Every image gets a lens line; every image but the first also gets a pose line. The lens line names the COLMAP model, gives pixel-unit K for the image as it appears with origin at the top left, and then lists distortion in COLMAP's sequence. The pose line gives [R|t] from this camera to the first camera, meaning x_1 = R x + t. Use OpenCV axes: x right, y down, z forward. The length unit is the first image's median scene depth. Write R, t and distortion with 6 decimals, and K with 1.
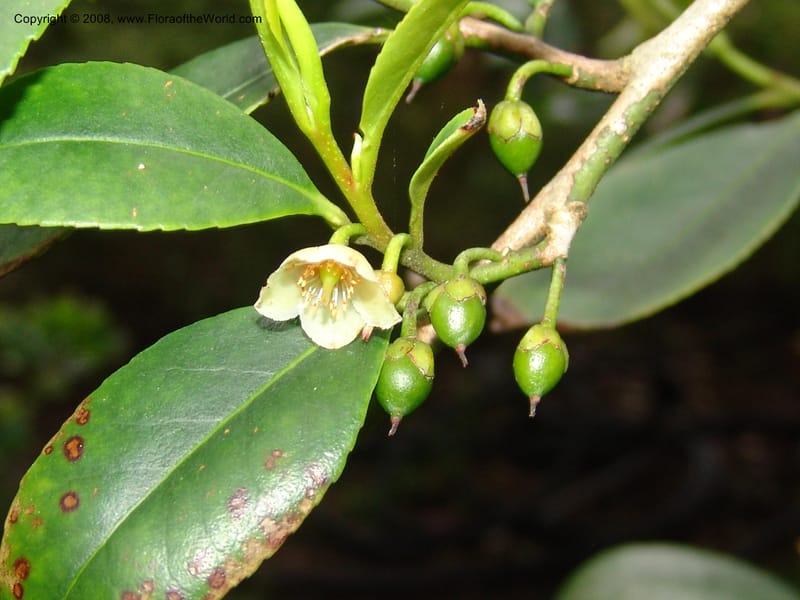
lens RADIAL K [[1848.3, 0, 400.0], [0, 1848.3, 300.0], [0, 0, 1]] dist [-0.128499, -1.035299]
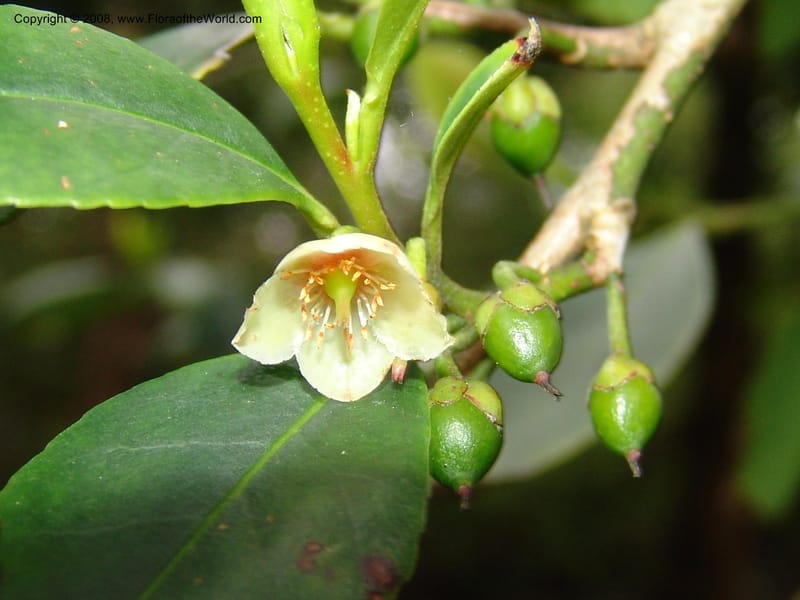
lens RADIAL K [[1848.3, 0, 400.0], [0, 1848.3, 300.0], [0, 0, 1]] dist [-0.128499, -1.035299]
pose [[0.976139, -0.078777, 0.202351, -0.151591], [0.112696, 0.980335, -0.161995, 0.101246], [-0.185611, 0.180934, 0.965822, 0.344252]]
